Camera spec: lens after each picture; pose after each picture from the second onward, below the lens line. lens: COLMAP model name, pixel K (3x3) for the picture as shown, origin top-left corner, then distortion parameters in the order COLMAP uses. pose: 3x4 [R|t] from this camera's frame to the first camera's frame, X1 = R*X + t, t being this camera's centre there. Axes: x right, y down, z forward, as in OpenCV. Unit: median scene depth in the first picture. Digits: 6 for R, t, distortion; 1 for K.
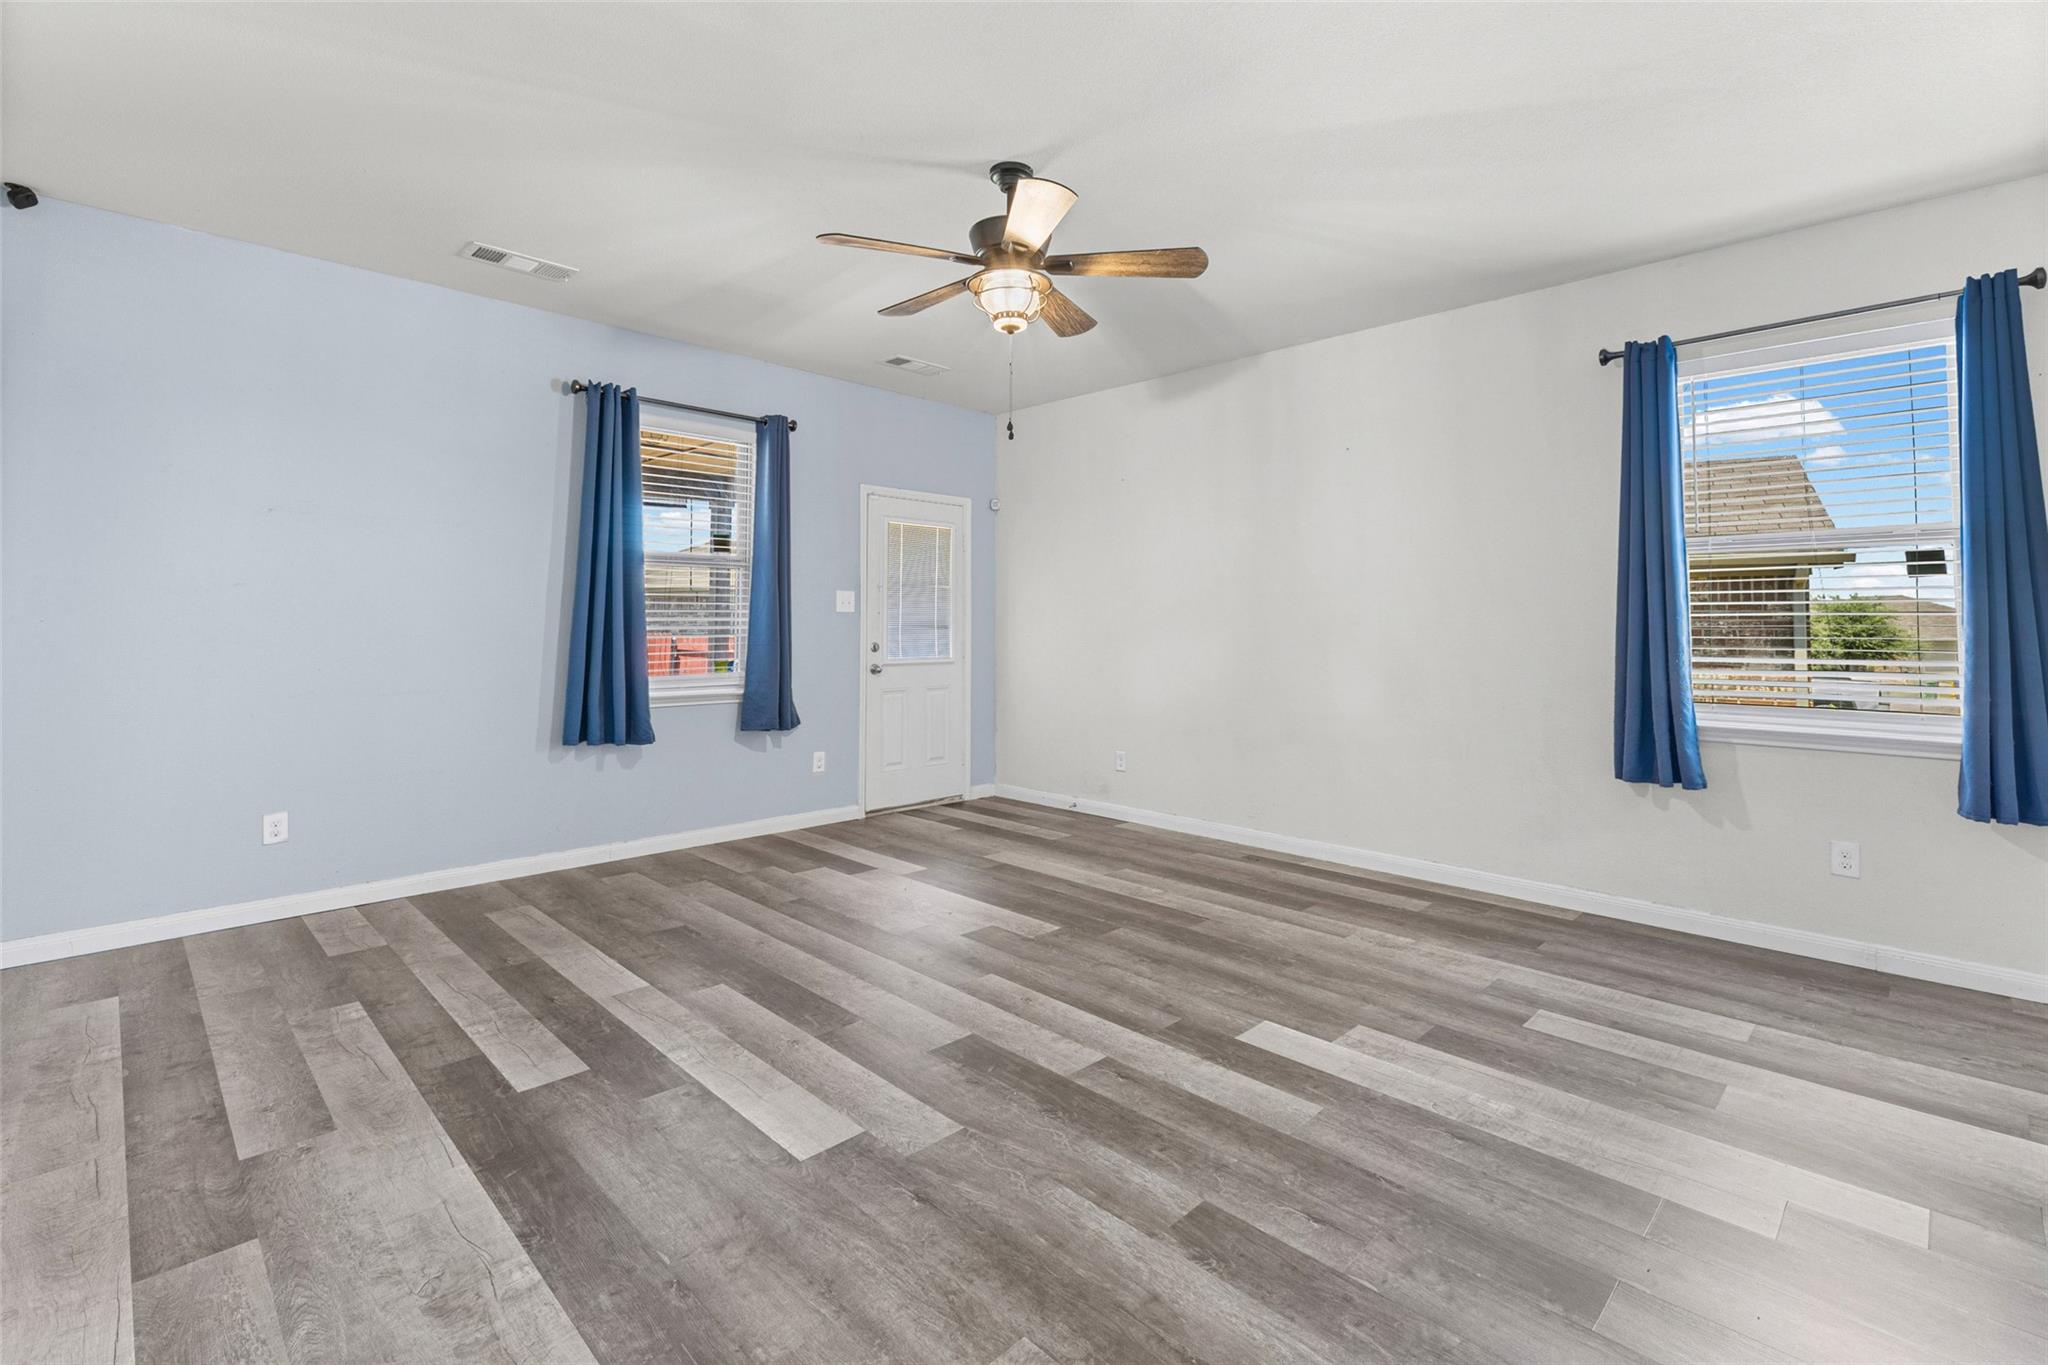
lens RADIAL K [[891.3, 0, 1019.0], [0, 891.3, 663.4], [0, 0, 1]] dist [-0.001229, 0.000140]
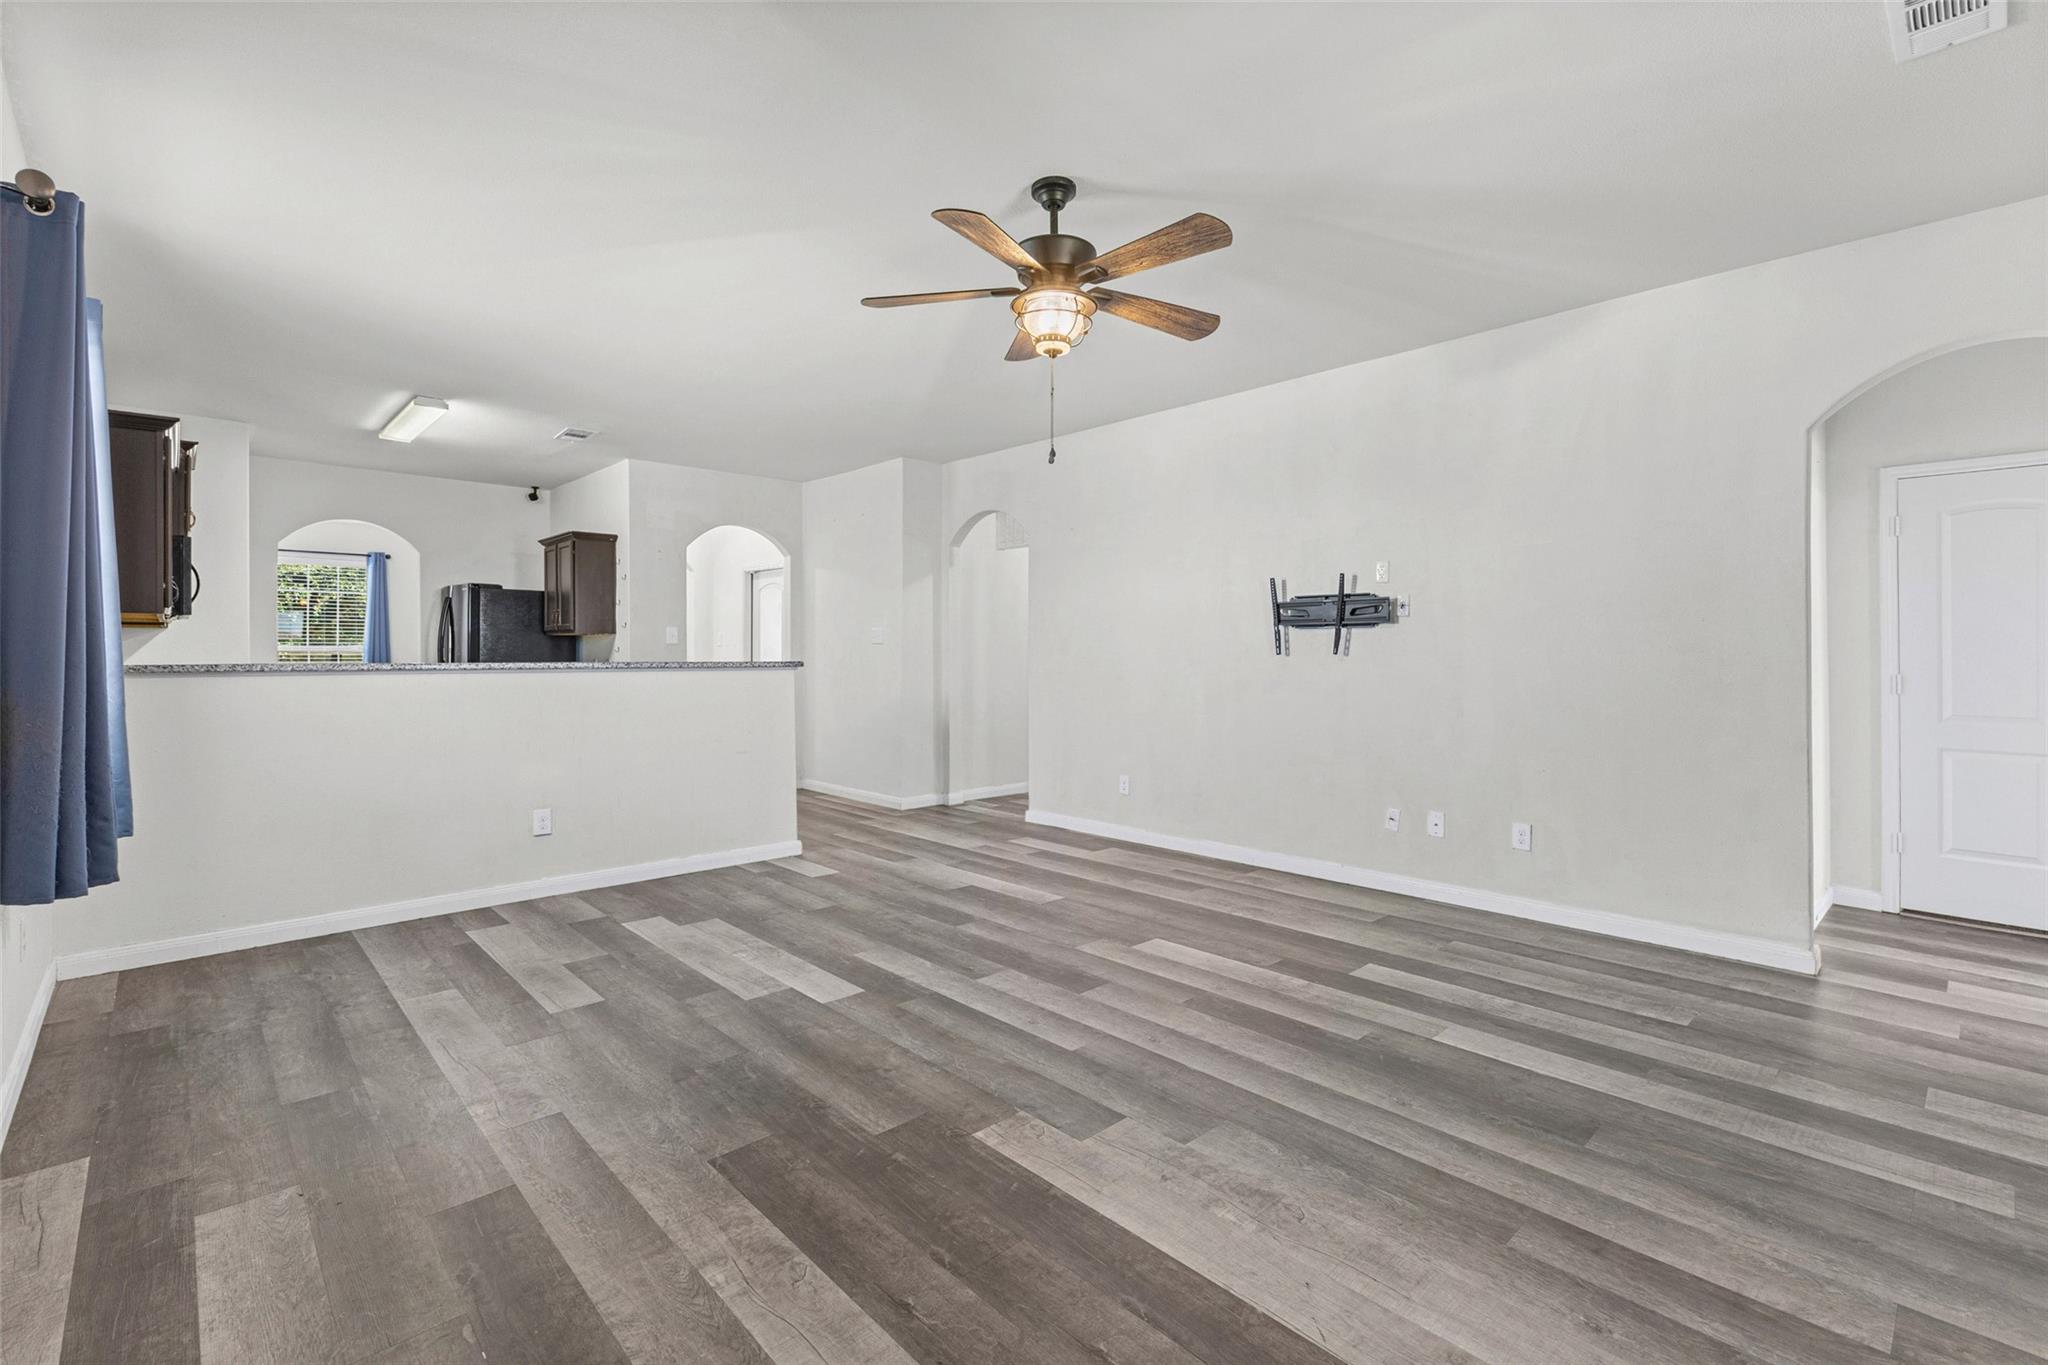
lens RADIAL K [[891.3, 0, 1019.0], [0, 891.3, 663.4], [0, 0, 1]] dist [-0.001229, 0.000140]
pose [[-0.999516, -0.004932, 0.030707, -0.004947], [-0.003408, 0.998769, 0.049483, -0.092845], [-0.030913, 0.049355, -0.998303, 2.217594]]
